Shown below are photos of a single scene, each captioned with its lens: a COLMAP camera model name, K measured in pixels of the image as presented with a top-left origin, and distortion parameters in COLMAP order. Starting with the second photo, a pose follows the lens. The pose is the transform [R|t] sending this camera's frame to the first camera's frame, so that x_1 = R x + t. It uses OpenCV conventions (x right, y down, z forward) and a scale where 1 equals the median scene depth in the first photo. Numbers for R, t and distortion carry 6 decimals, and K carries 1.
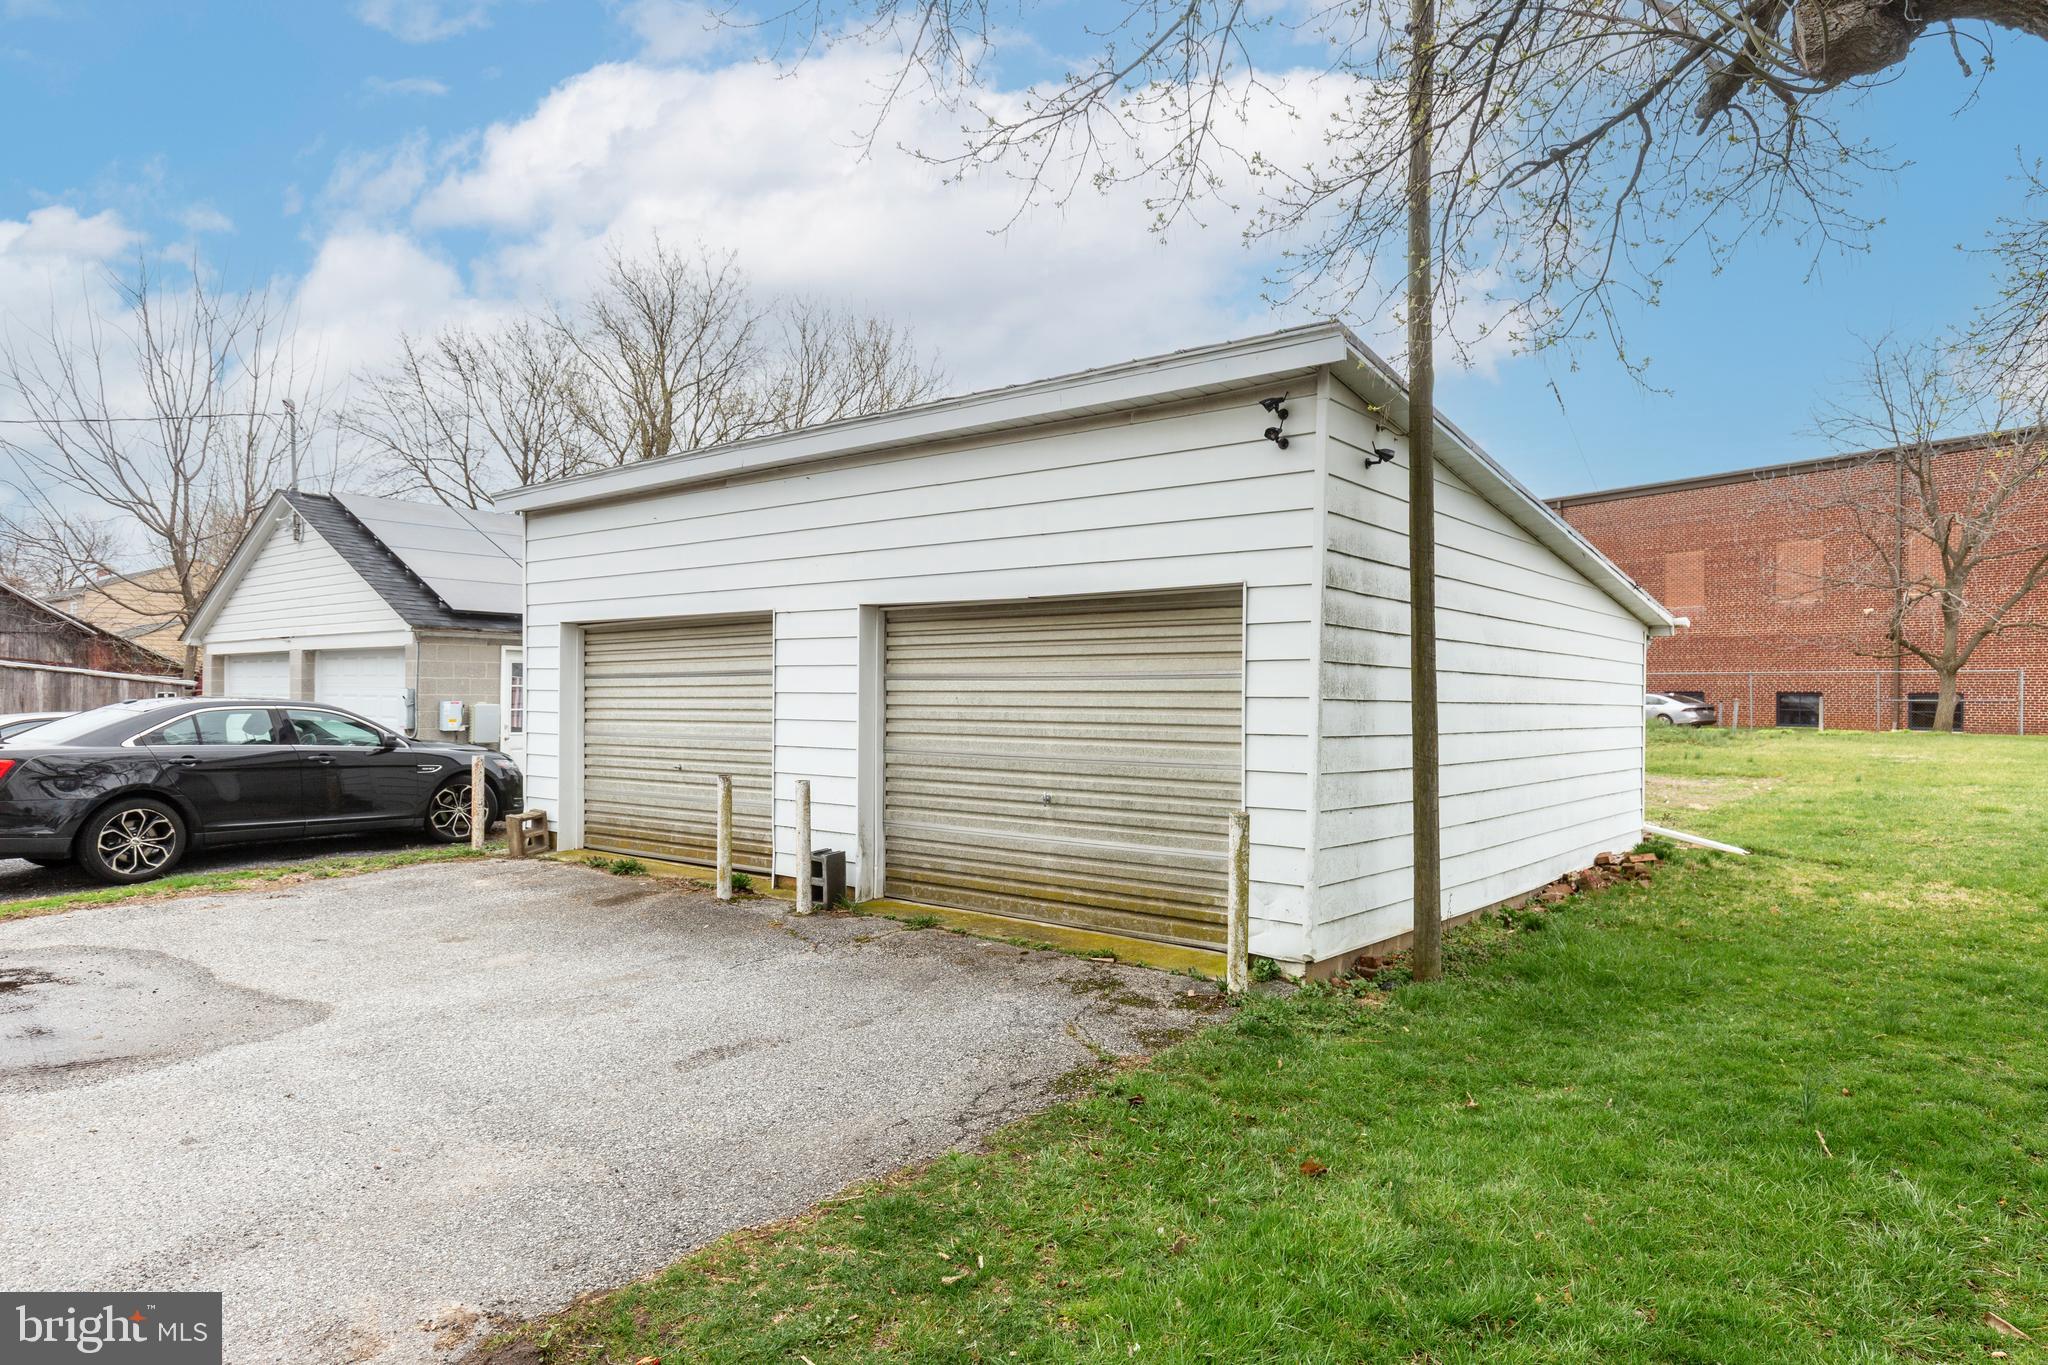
lens RADIAL K [[1177.7, 0, 1022.3], [0, 1177.7, 686.7], [0, 0, 1]] dist [0.002722, -0.001604]
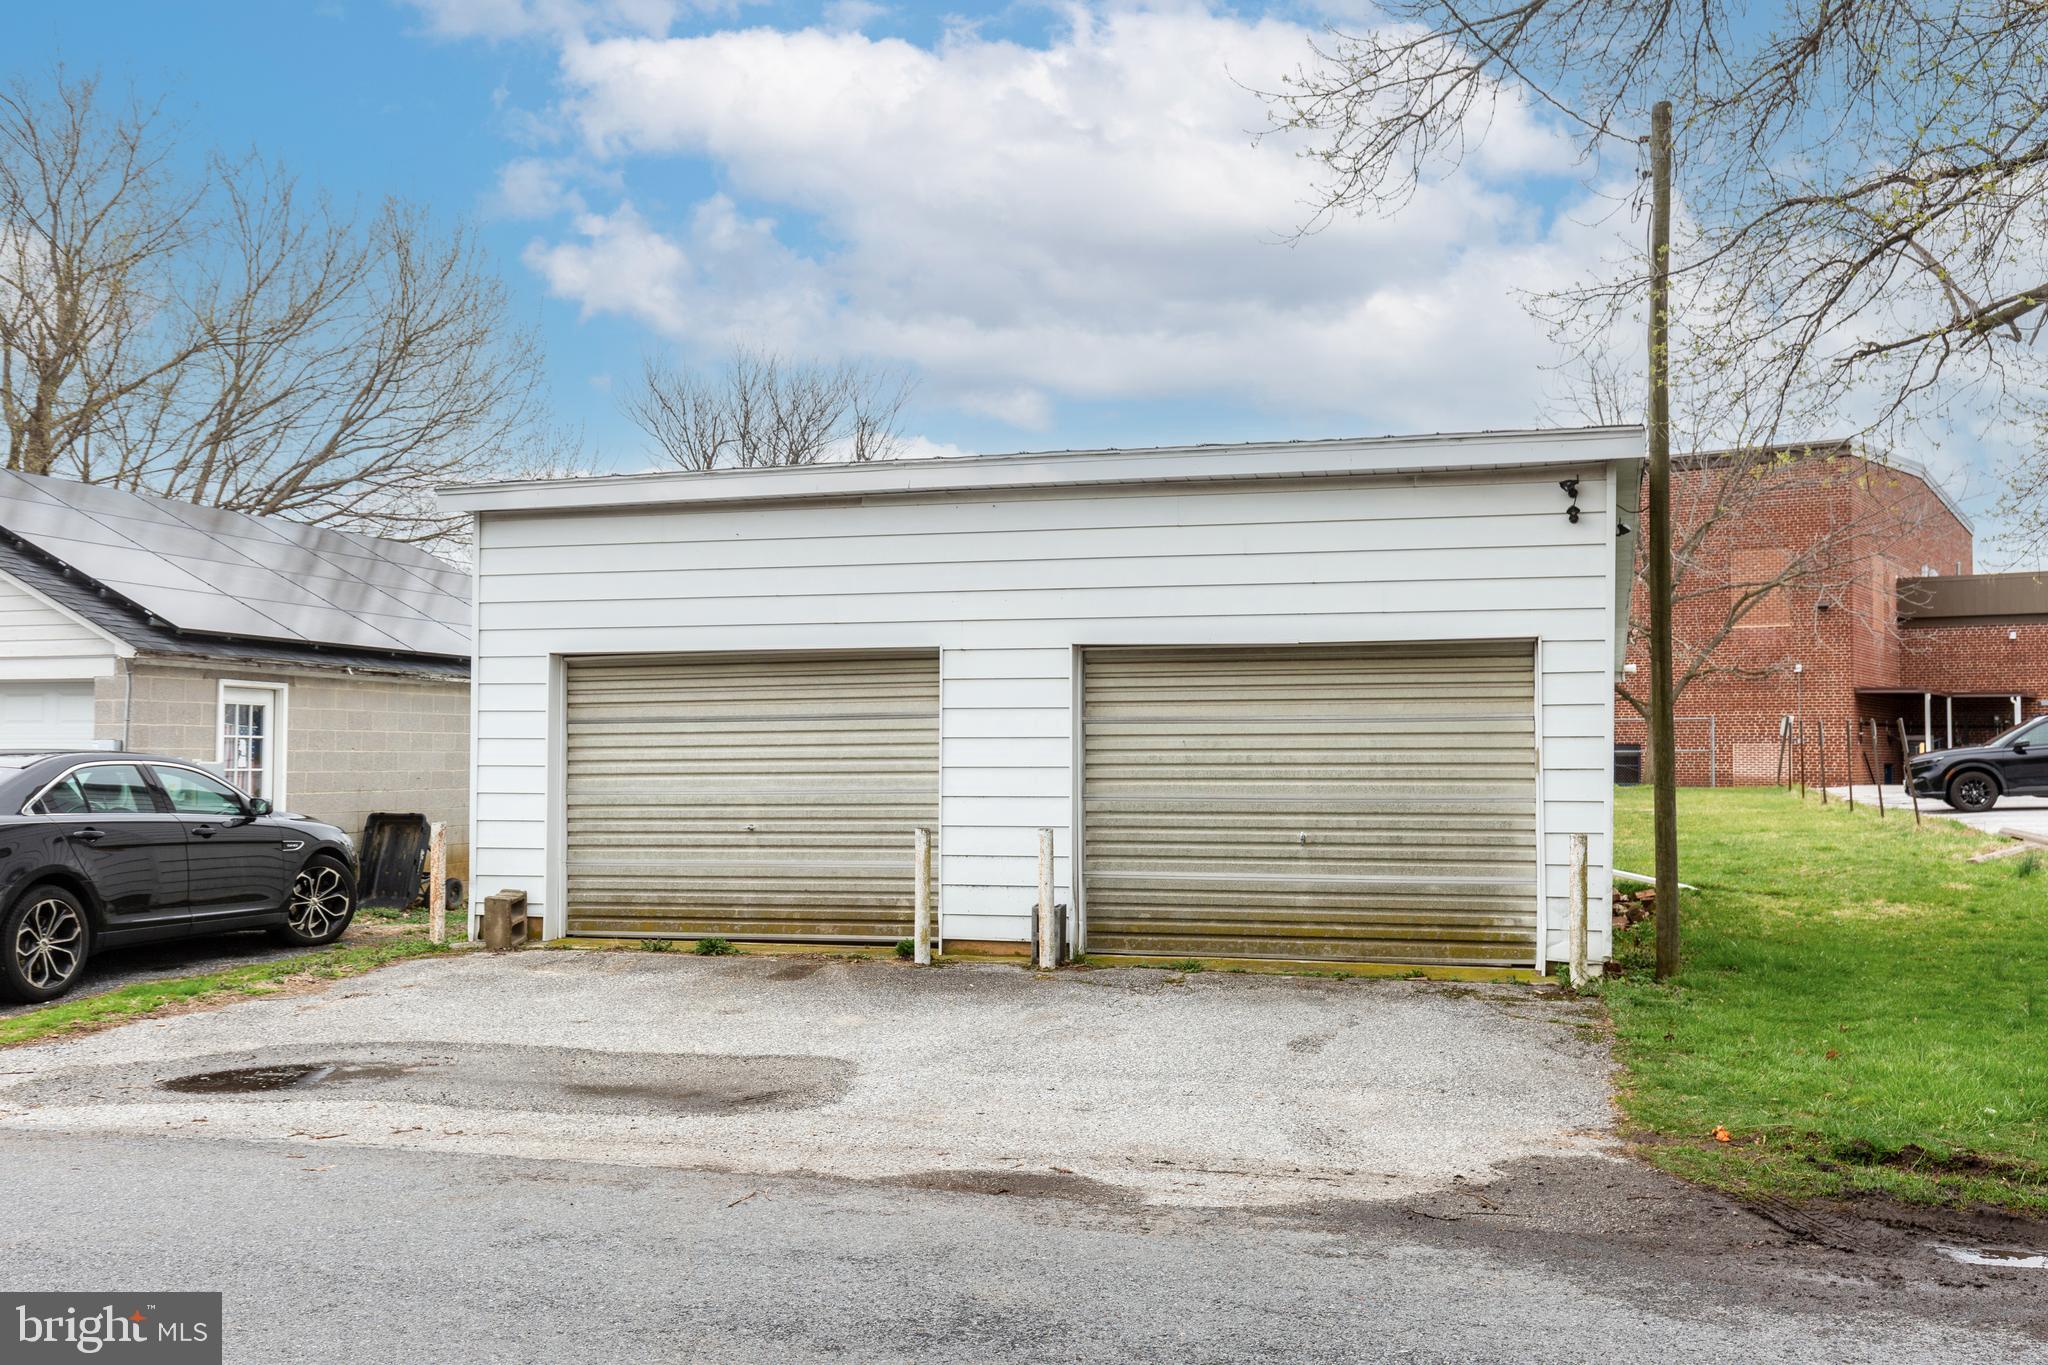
lens RADIAL K [[1782.4, 0, 1022.3], [0, 1782.4, 688.2], [0, 0, 1]] dist [-0.021141, -0.002922]
pose [[0.920870, 0.007972, 0.389788, -0.758584], [0.004301, 0.999522, -0.030604, 0.009887], [-0.389845, 0.029859, 0.920396, -0.315477]]
